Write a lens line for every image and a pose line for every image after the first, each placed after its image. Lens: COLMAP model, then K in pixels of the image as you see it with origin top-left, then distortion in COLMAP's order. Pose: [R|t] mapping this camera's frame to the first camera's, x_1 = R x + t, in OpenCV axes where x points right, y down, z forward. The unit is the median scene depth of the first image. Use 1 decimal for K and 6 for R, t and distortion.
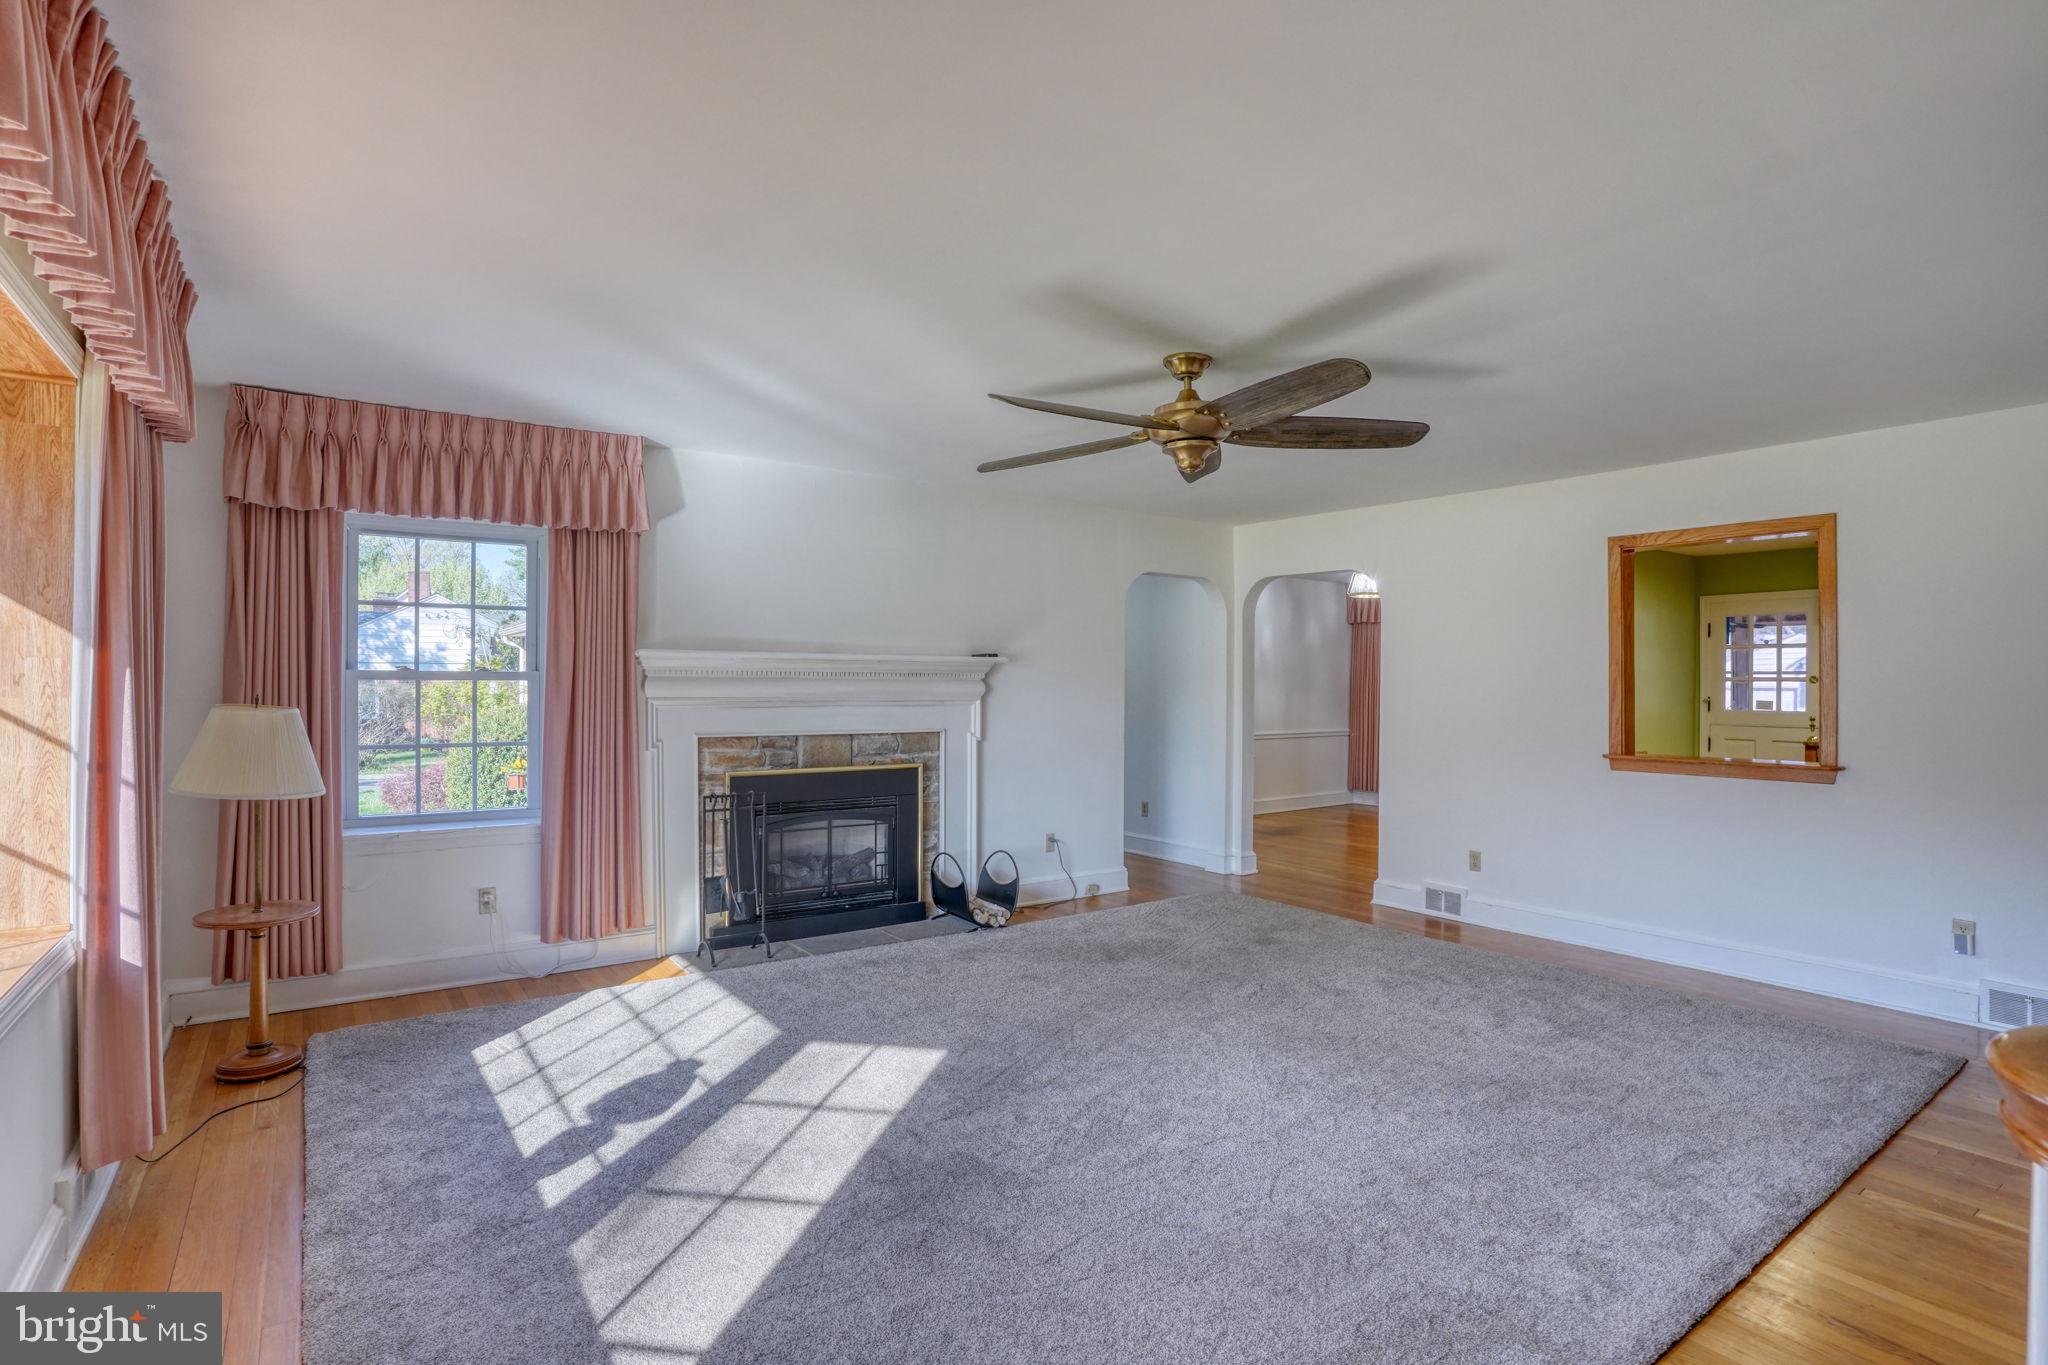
lens RADIAL K [[1015.1, 0, 1034.7], [0, 1015.1, 678.3], [0, 0, 1]] dist [-0.076340, 0.034748]
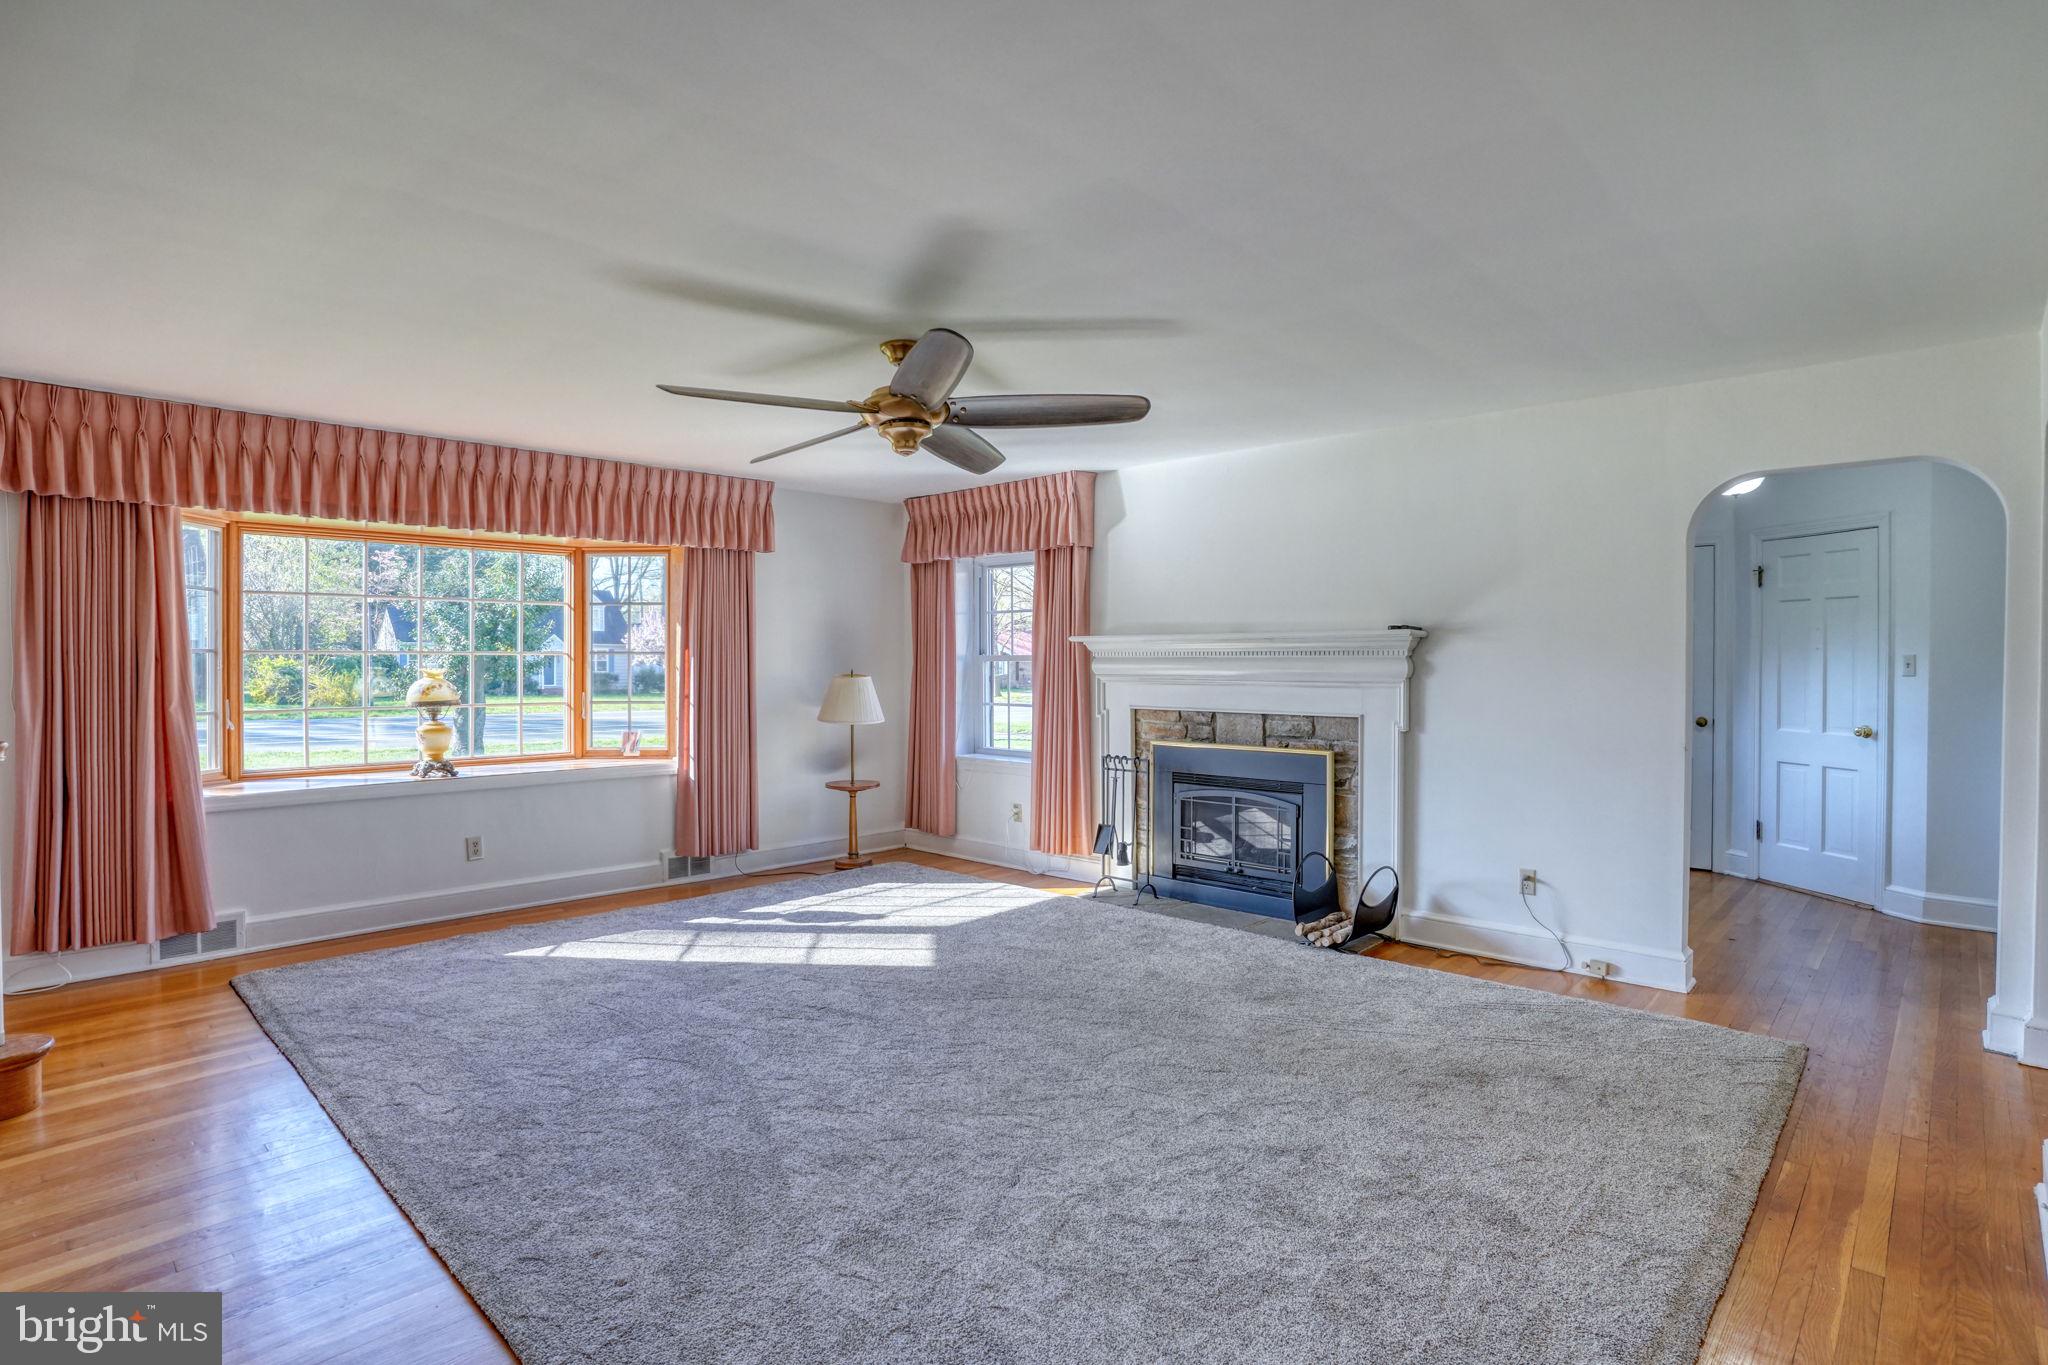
lens RADIAL K [[1015.1, 0, 1034.7], [0, 1015.1, 678.3], [0, 0, 1]] dist [-0.076340, 0.034748]
pose [[0.192891, 0.004274, -0.981211, 0.799867], [-0.001834, 0.999990, 0.003995, 0.017814], [0.981218, 0.001029, 0.192897, 0.641790]]
